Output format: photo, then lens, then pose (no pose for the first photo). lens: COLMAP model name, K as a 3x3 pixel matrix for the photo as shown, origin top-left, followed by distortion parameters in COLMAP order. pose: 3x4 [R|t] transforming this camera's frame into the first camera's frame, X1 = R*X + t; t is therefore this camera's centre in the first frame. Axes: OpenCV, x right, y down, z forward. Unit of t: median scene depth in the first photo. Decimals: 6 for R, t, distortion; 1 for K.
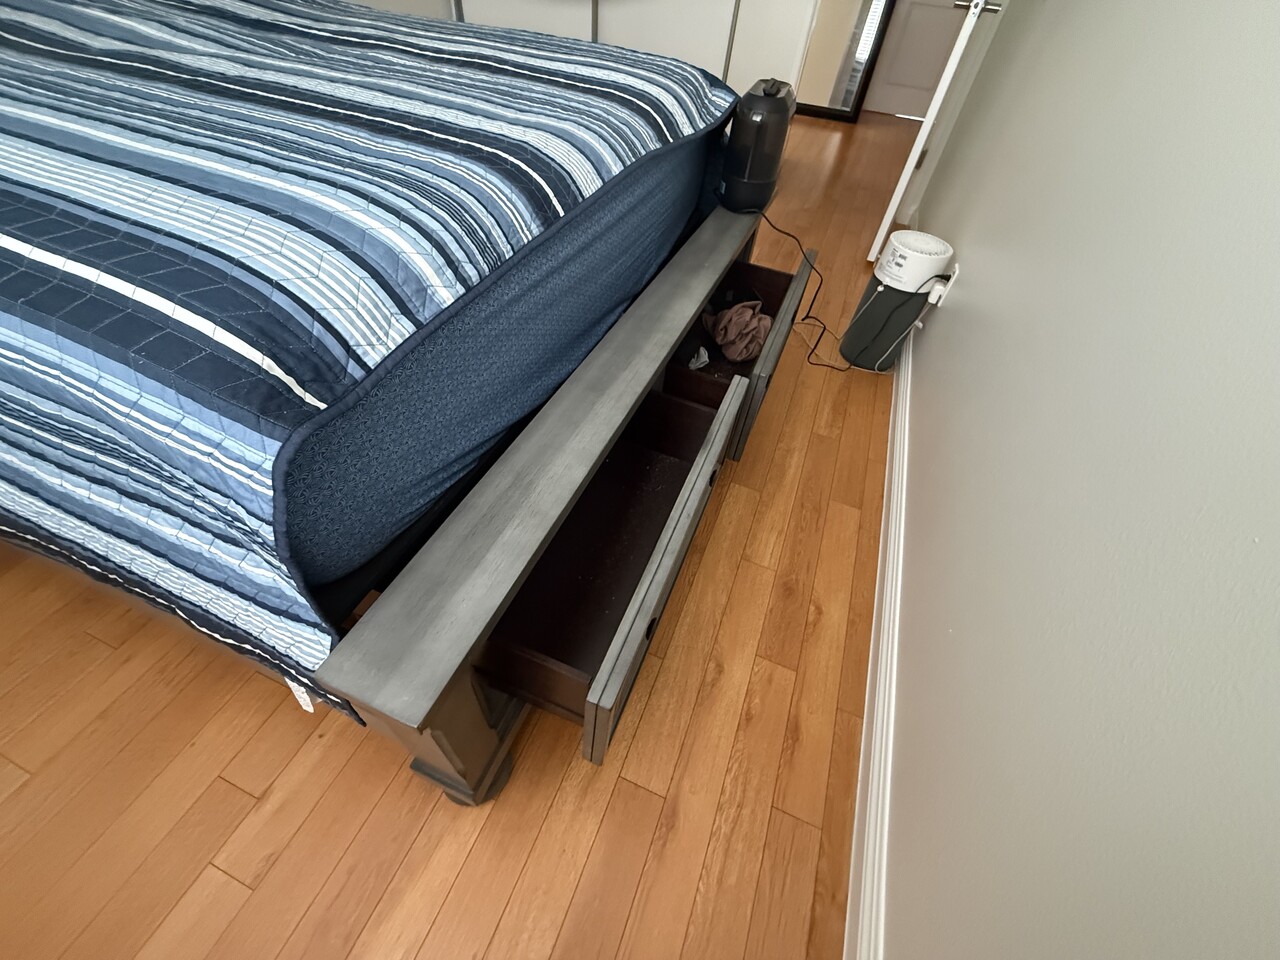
lens RADIAL K [[510.8, 0, 640.0], [0, 510.8, 480.0], [0, 0, 1]] dist [0.001027, 0.000086]
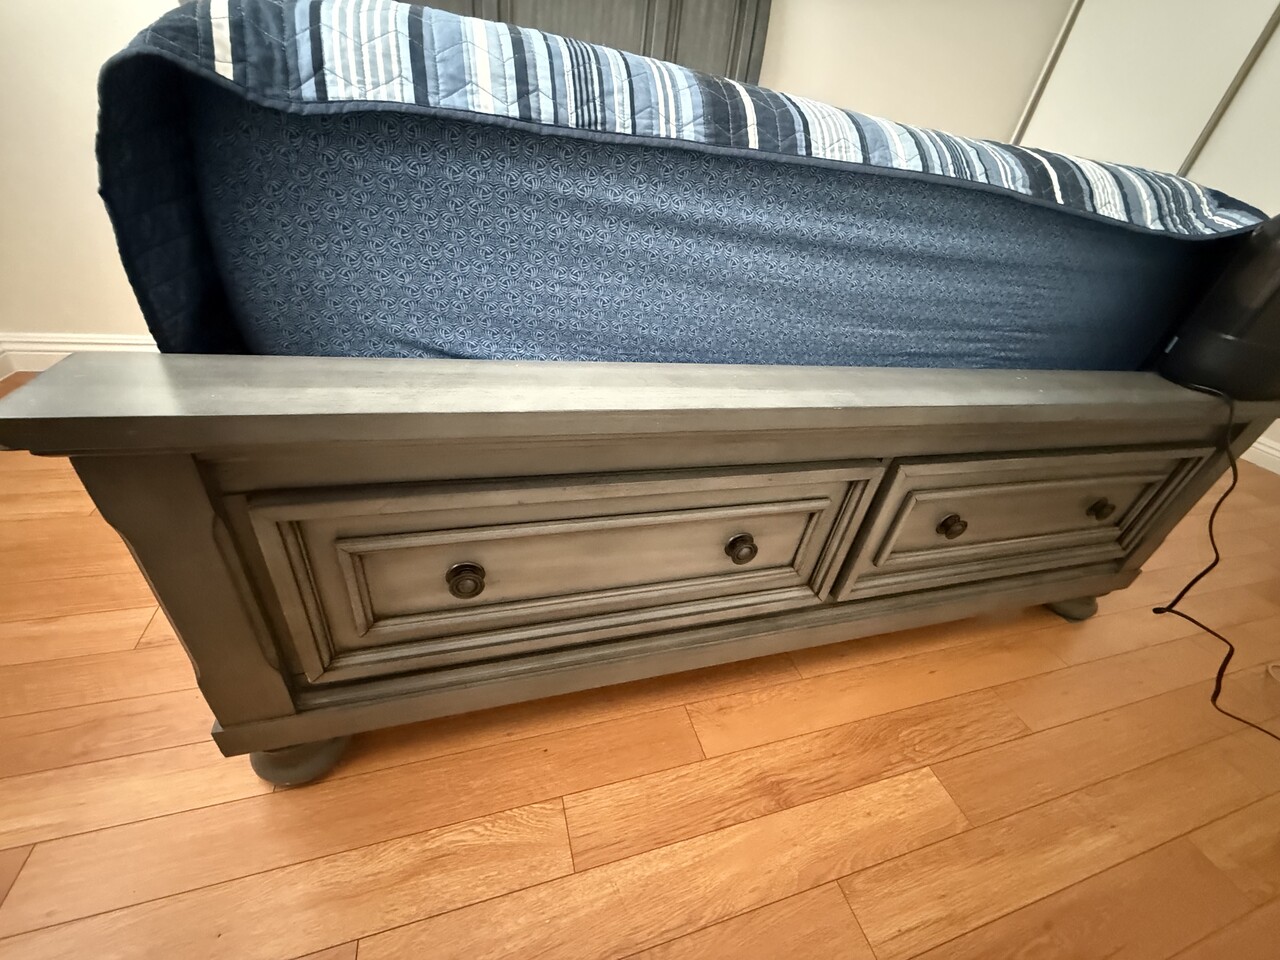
lens RADIAL K [[510.8, 0, 640.0], [0, 510.8, 480.0], [0, 0, 1]] dist [0.001027, 0.000086]
pose [[0.635013, 0.425537, -0.644730, 0.542966], [-0.621329, 0.777278, -0.098943, 0.031984], [0.459031, 0.463420, 0.757980, 0.764458]]
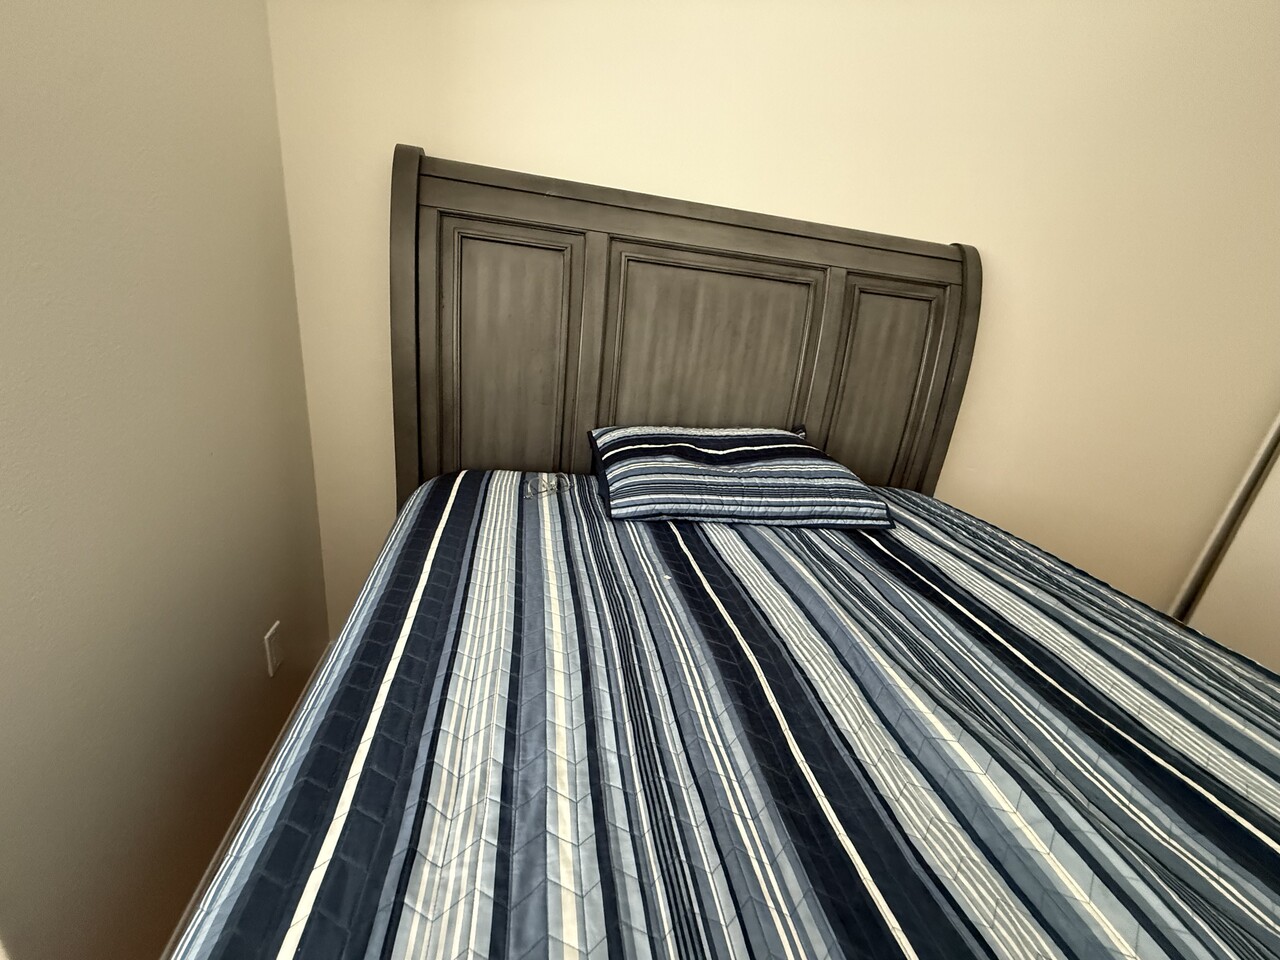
lens RADIAL K [[510.8, 0, 640.0], [0, 510.8, 480.0], [0, 0, 1]] dist [0.001027, 0.000086]
pose [[0.561424, 0.262293, -0.784860, -1.549532], [-0.651616, 0.724750, -0.223908, -1.386766], [0.510098, 0.637134, 0.577806, 0.526500]]
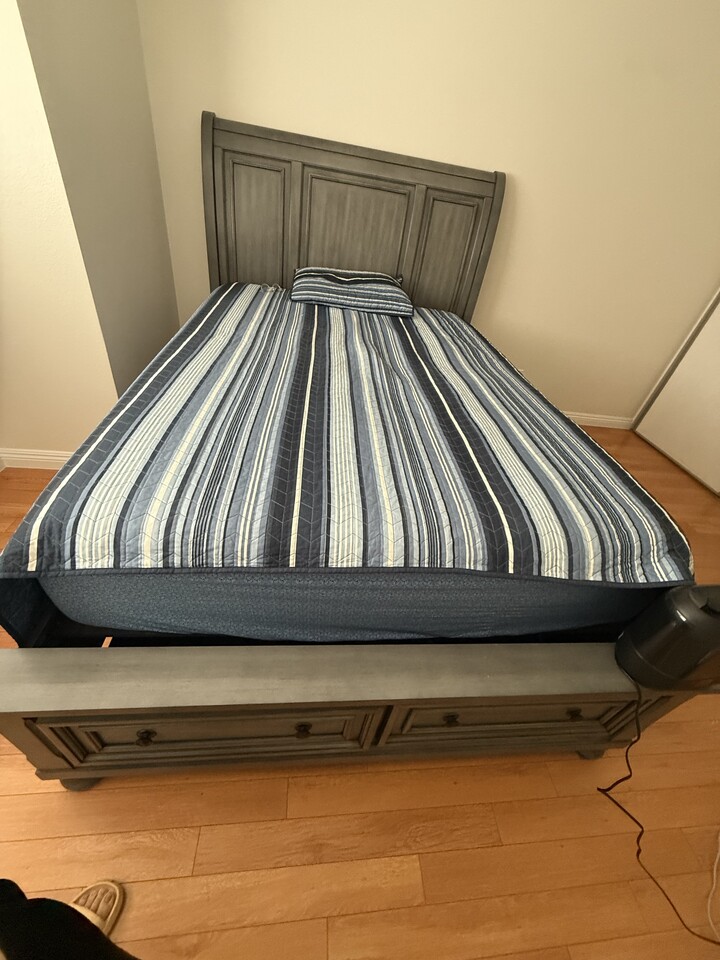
lens RADIAL K [[383.1, 0, 363.5], [0, 383.1, 479.0], [0, 0, 1]] dist [0.001027, 0.000086]
pose [[0.459496, 0.525630, -0.715945, 0.722263], [-0.720015, 0.692416, 0.046247, -1.126631], [0.520040, 0.494241, 0.696624, 0.334369]]
